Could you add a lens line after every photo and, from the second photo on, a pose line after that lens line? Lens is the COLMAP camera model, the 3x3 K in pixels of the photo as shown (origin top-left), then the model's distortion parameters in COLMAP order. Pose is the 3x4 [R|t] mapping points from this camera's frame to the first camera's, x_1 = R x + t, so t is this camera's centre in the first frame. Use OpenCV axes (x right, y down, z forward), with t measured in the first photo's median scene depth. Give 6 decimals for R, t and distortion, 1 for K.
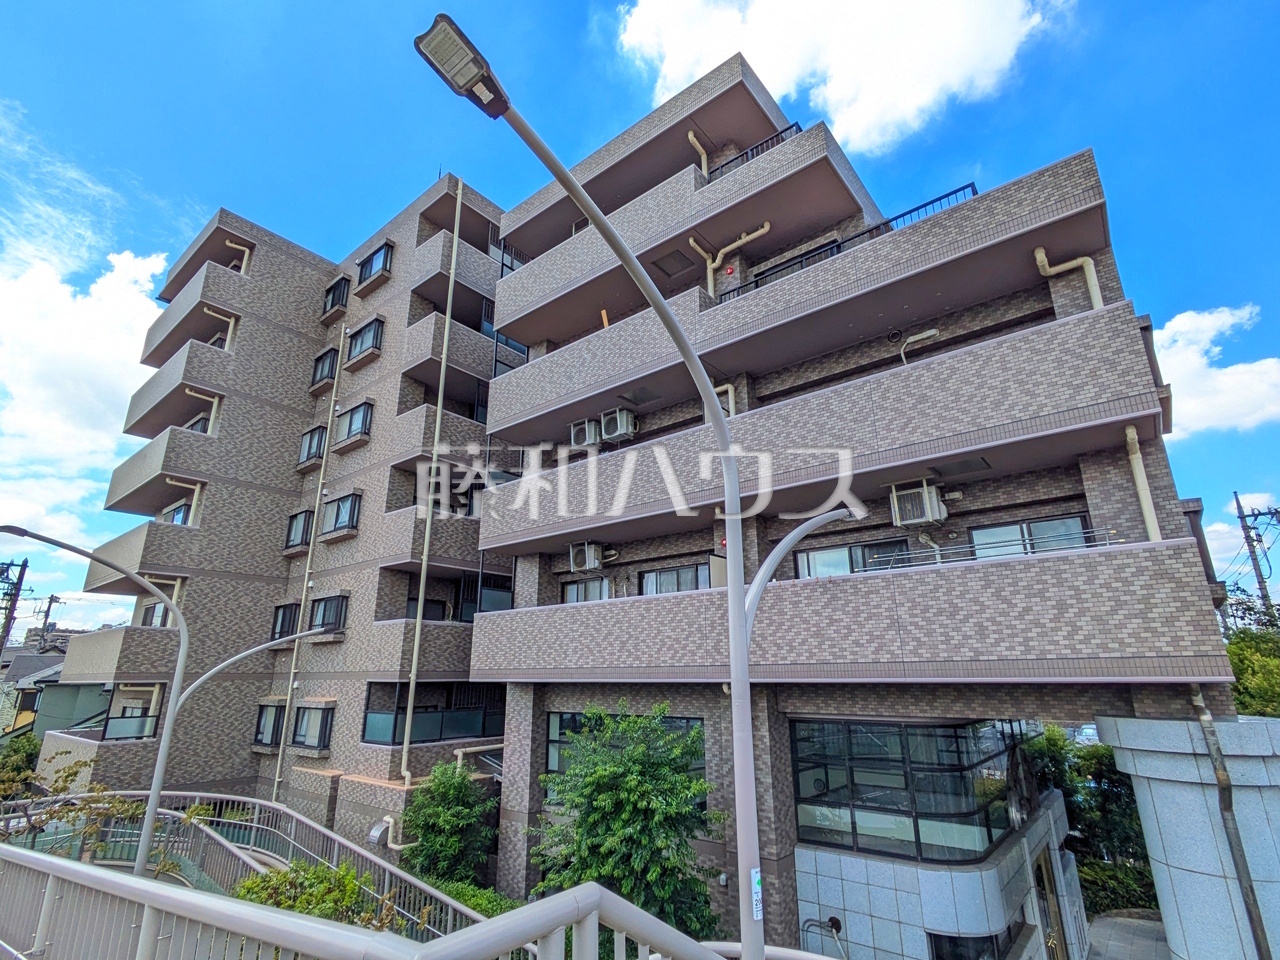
lens RADIAL K [[627.4, 0, 646.2], [0, 627.4, 484.1], [0, 0, 1]] dist [0.003186, -0.000936]
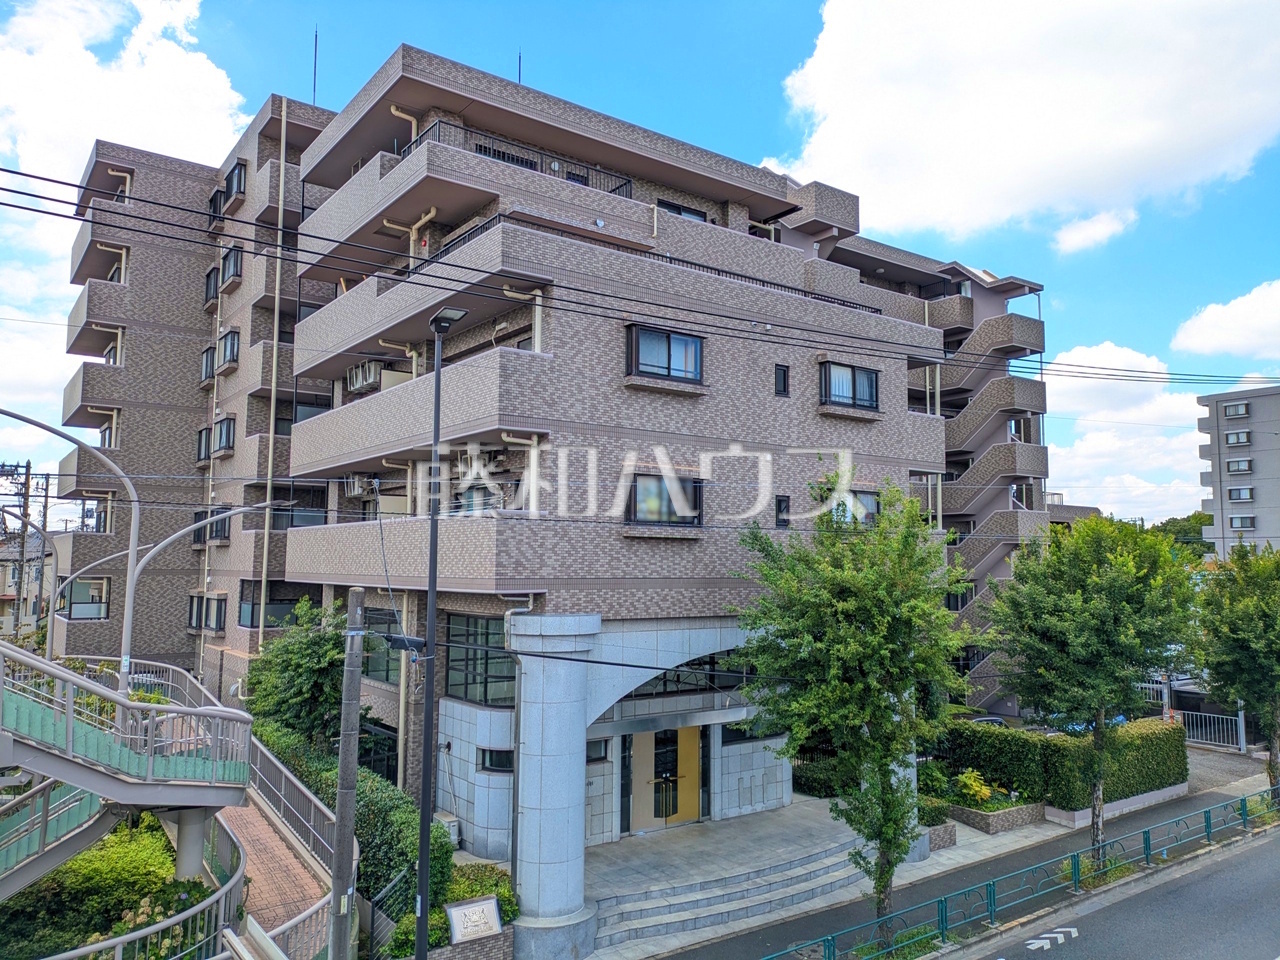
lens RADIAL K [[951.5, 0, 652.1], [0, 951.5, 471.5], [0, 0, 1]] dist [0.055168, -0.044560]
pose [[0.967561, -0.011199, -0.252388, 0.715162], [0.060974, 0.979835, 0.190276, -0.174429], [0.245168, -0.199493, 0.948733, -0.472768]]
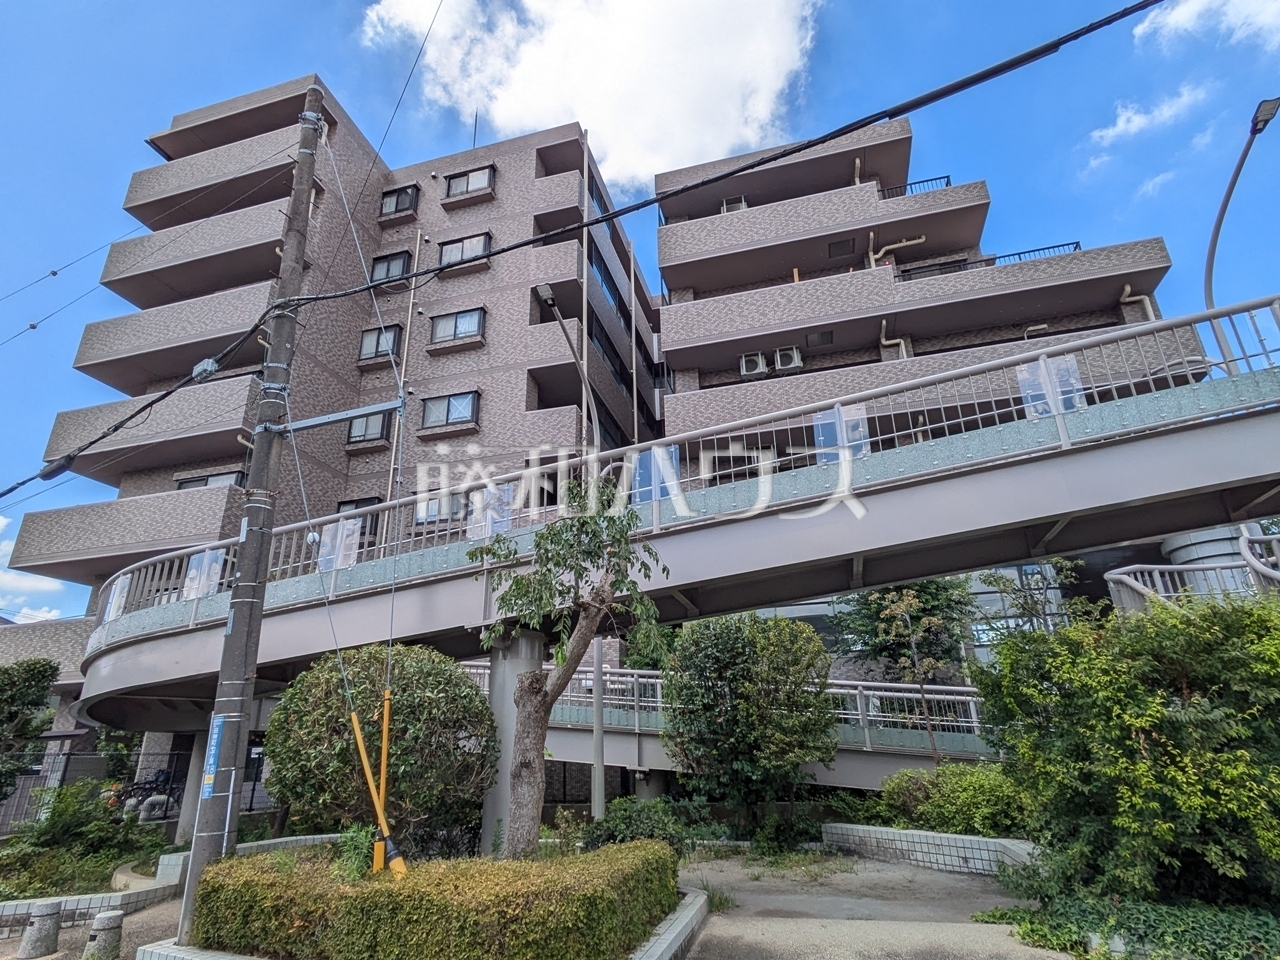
lens RADIAL K [[685.8, 0, 645.2], [0, 685.8, 483.9], [0, 0, 1]] dist [0.001437, -0.000042]
pose [[0.913664, 0.134835, 0.383454, -0.629301], [-0.099235, 0.988825, -0.111255, 0.260153], [-0.394170, 0.063597, 0.916834, -0.096866]]
